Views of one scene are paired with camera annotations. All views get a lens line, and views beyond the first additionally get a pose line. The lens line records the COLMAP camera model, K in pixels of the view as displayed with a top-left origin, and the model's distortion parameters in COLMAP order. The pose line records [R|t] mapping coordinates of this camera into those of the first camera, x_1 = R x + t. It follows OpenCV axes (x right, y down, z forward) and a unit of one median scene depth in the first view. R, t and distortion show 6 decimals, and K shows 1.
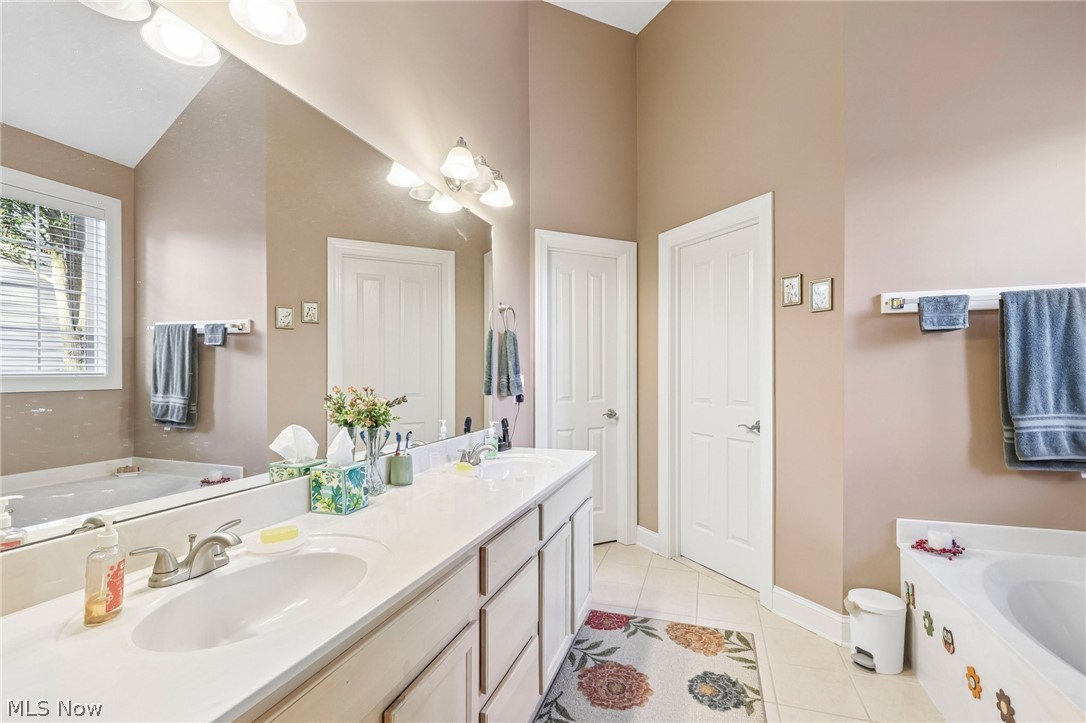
lens RADIAL K [[510.9, 0, 543.6], [0, 510.9, 371.7], [0, 0, 1]] dist [0.001502, -0.000856]
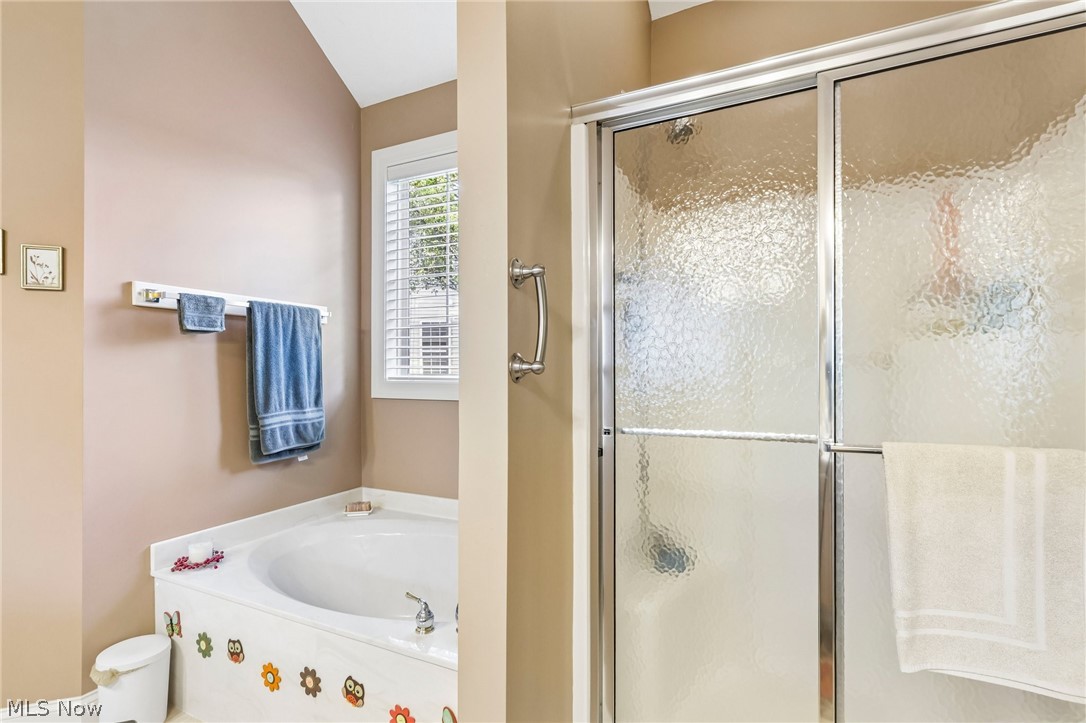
lens RADIAL K [[510.9, 0, 543.6], [0, 510.9, 371.7], [0, 0, 1]] dist [0.001502, -0.000856]
pose [[0.137510, 0.006360, 0.990480, -0.081092], [-0.003075, 0.999977, -0.005994, -0.001836], [-0.990496, -0.002222, 0.137526, 0.241613]]
